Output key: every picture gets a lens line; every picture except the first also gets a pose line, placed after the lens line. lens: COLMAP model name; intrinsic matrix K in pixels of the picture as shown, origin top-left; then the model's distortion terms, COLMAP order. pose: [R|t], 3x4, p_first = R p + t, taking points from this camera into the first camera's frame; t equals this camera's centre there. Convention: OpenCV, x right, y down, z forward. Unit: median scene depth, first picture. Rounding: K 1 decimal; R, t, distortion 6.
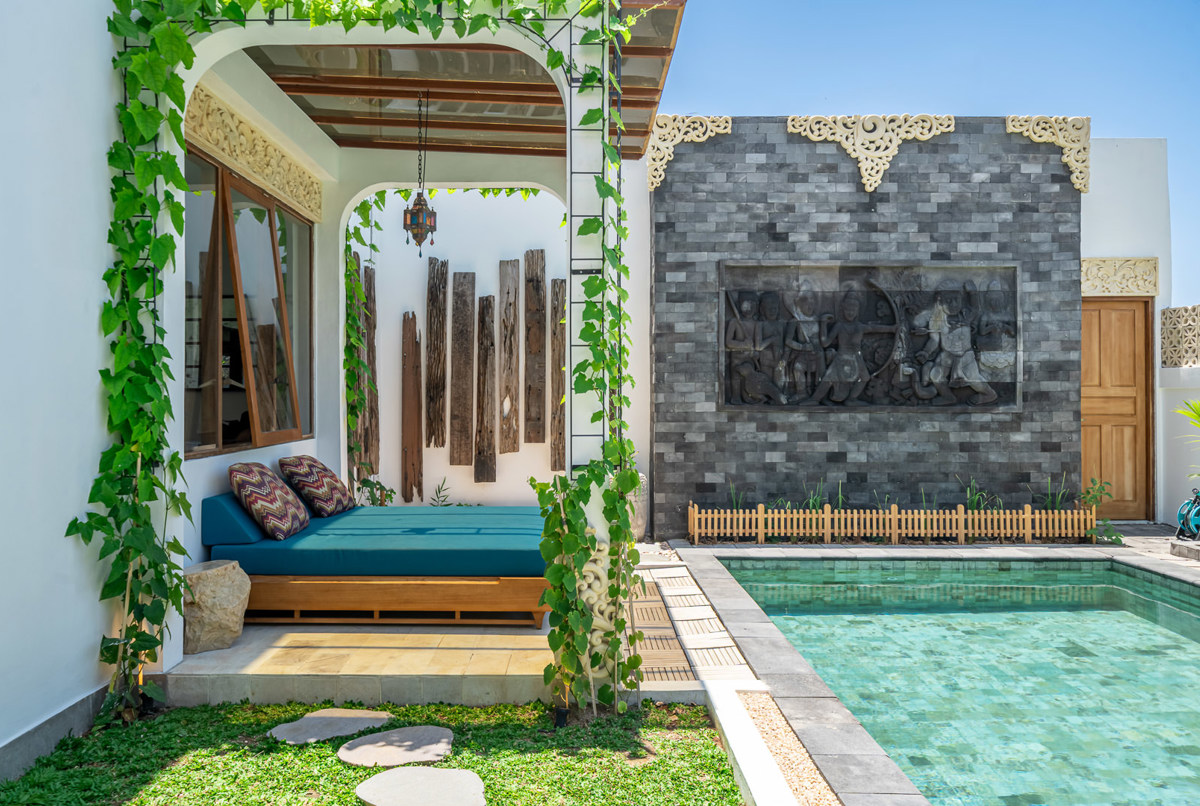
lens RADIAL K [[855.1, 0, 596.5], [0, 855.1, 391.3], [0, 0, 1]] dist [0.024340, -0.000553]
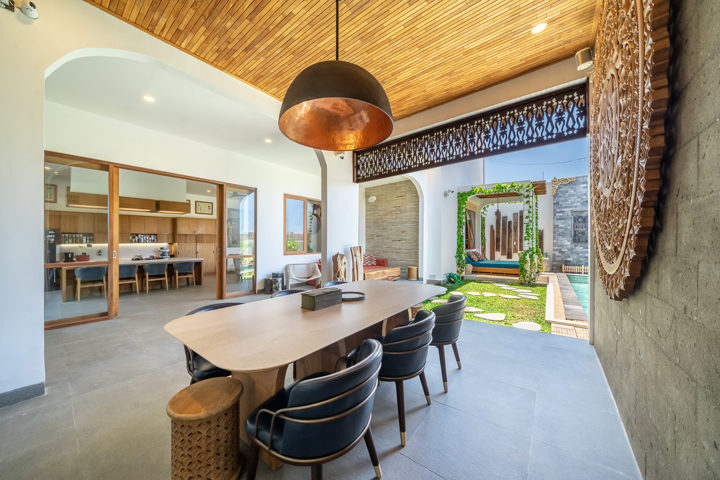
lens RADIAL K [[245.8, 0, 354.6], [0, 245.8, 245.7], [0, 0, 1]] dist [-0.002310, -0.000075]
pose [[0.770224, 0.001221, -0.637773, 0.089120], [0.011450, 0.999811, 0.015742, -0.002138], [0.637671, -0.019427, 0.770064, -0.694456]]
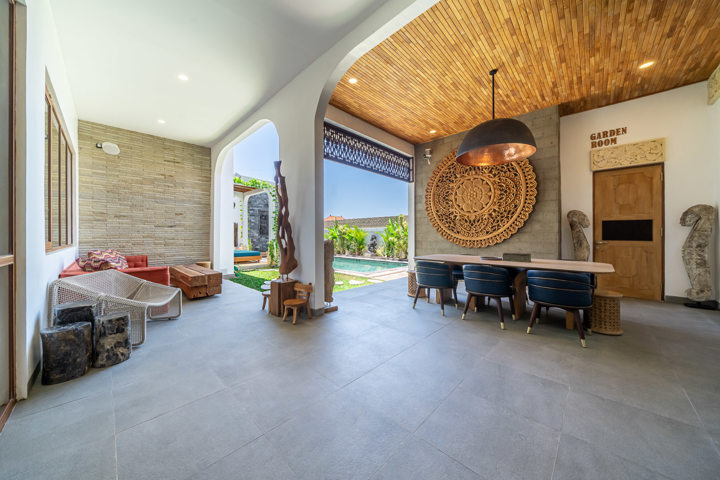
lens RADIAL K [[245.8, 0, 354.9], [0, 245.8, 239.5], [0, 0, 1]] dist [-0.002310, -0.000075]
pose [[0.713108, -0.008175, 0.701007, -0.558269], [-0.006132, 0.999821, 0.017897, 0.016313], [-0.701027, -0.017061, 0.712930, -0.639014]]
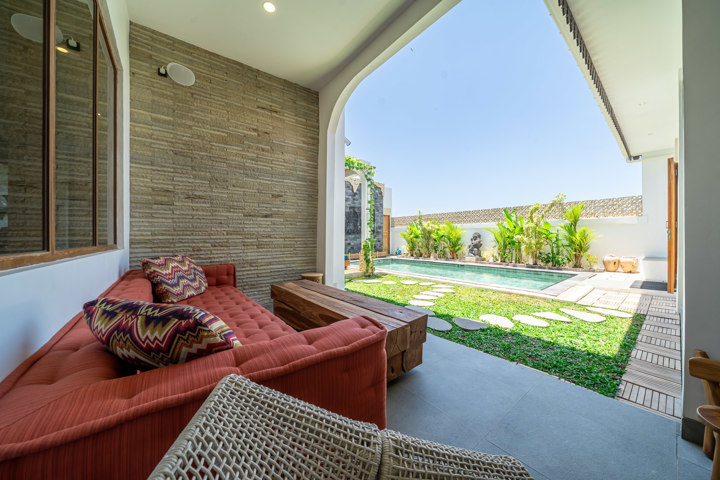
lens RADIAL K [[245.8, 0, 354.1], [0, 245.8, 237.5], [0, 0, 1]] dist [-0.002310, -0.000075]
pose [[0.803108, -0.004842, 0.595814, -0.573055], [0.000929, 0.999976, 0.006873, 0.029958], [-0.595833, -0.004966, 0.803093, -0.195704]]
